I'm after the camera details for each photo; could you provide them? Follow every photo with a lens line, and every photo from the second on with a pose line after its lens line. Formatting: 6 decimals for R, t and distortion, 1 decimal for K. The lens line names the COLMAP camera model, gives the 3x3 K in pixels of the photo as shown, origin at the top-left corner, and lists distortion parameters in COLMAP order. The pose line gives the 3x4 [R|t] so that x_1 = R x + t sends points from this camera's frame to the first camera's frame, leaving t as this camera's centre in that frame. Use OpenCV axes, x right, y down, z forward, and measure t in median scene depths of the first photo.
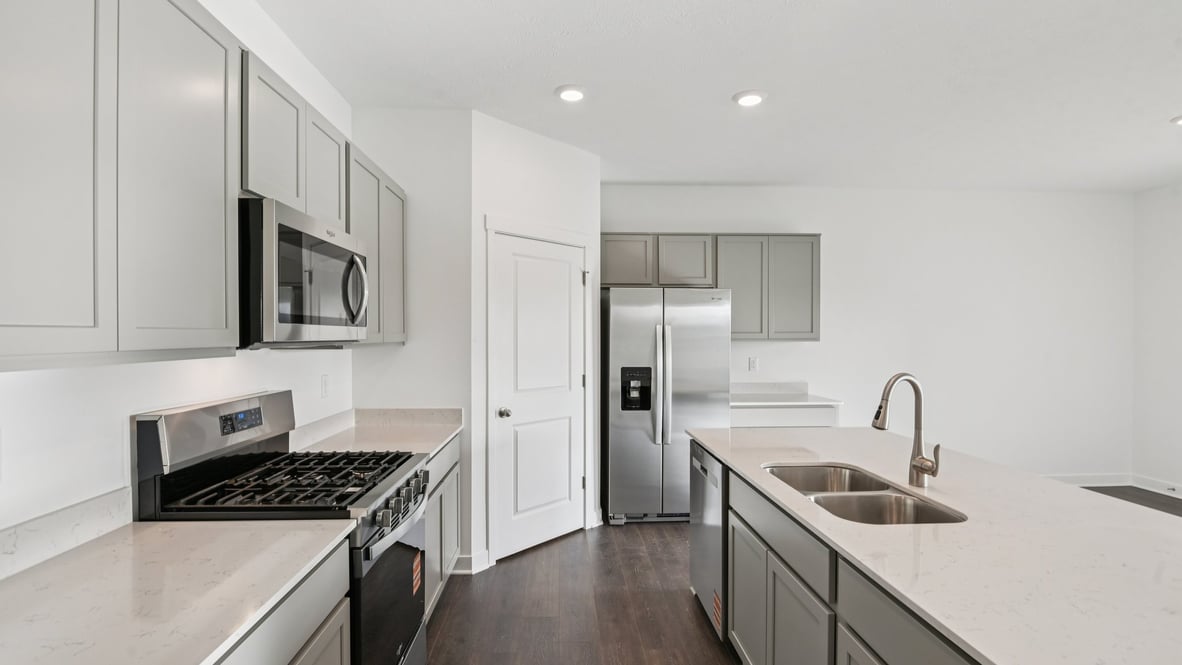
lens RADIAL K [[550.8, 0, 588.4], [0, 550.8, 338.8], [0, 0, 1]] dist [-0.002718, -0.001177]
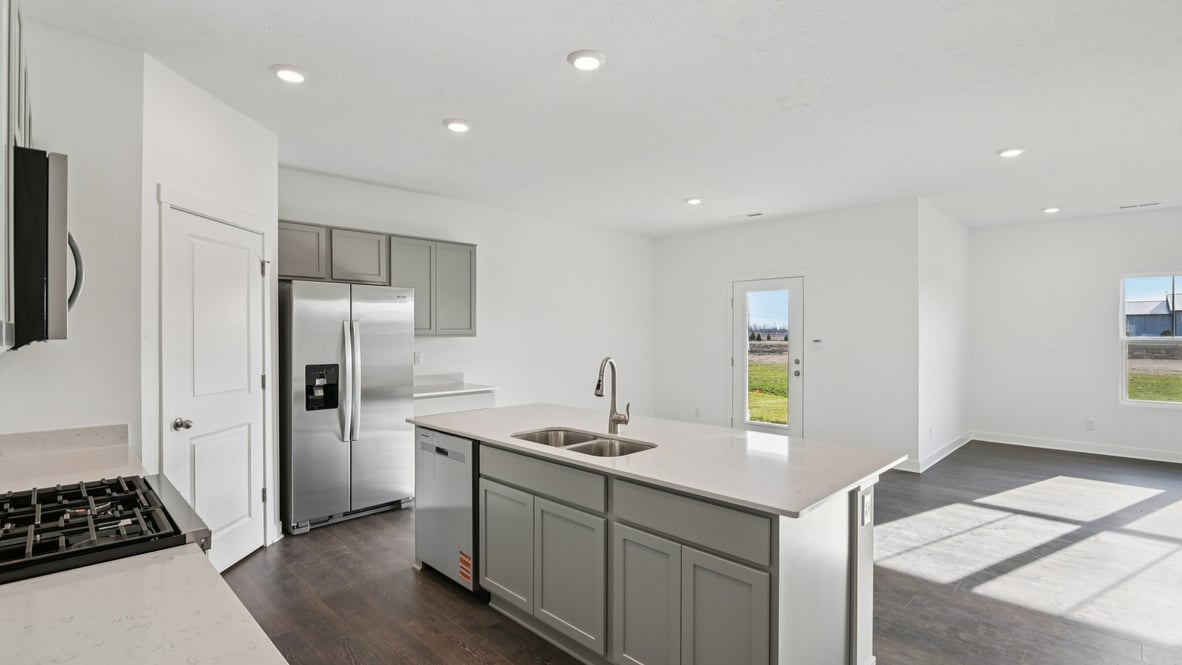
lens RADIAL K [[551.2, 0, 591.0], [0, 551.2, 332.5], [0, 0, 1]] dist [-0.009836, -0.000279]
pose [[0.737036, -0.001176, 0.675853, -0.258584], [0.004723, 0.999983, -0.003410, 0.001120], [-0.675837, 0.005705, 0.737029, -0.028946]]
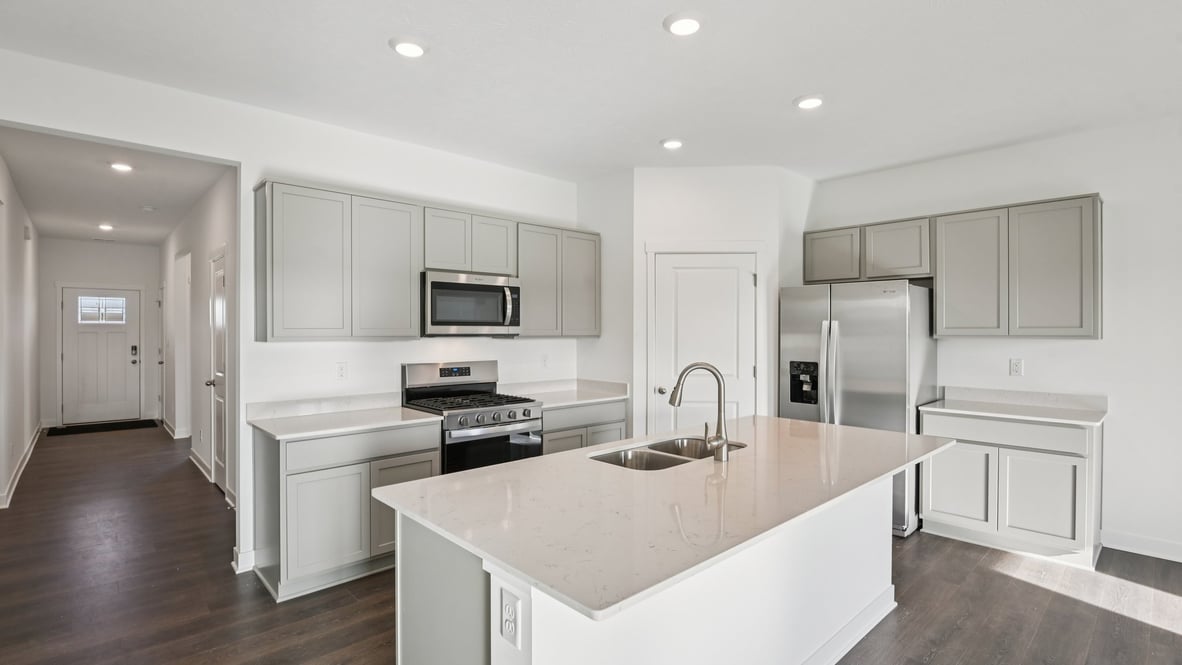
lens RADIAL K [[551.2, 0, 591.0], [0, 551.2, 332.5], [0, 0, 1]] dist [-0.009836, -0.000279]
pose [[0.643066, 0.002086, -0.765808, 0.749389], [-0.005018, 0.999986, -0.001490, -0.000205], [0.765795, 0.004801, 0.643067, 0.026523]]
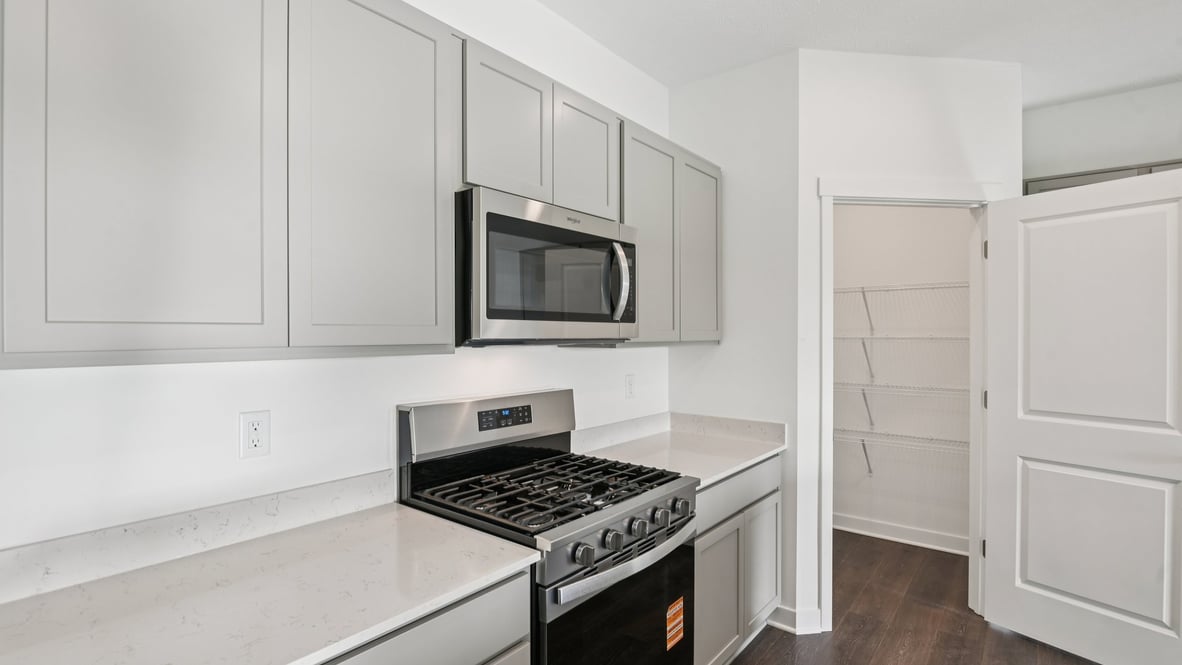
lens RADIAL K [[550.8, 0, 588.4], [0, 550.8, 338.8], [0, 0, 1]] dist [-0.002718, -0.001177]
pose [[0.744034, 0.005038, -0.668123, 0.089760], [-0.003768, 0.999987, 0.003344, 0.000450], [0.668132, 0.000029, 0.744043, 0.200163]]
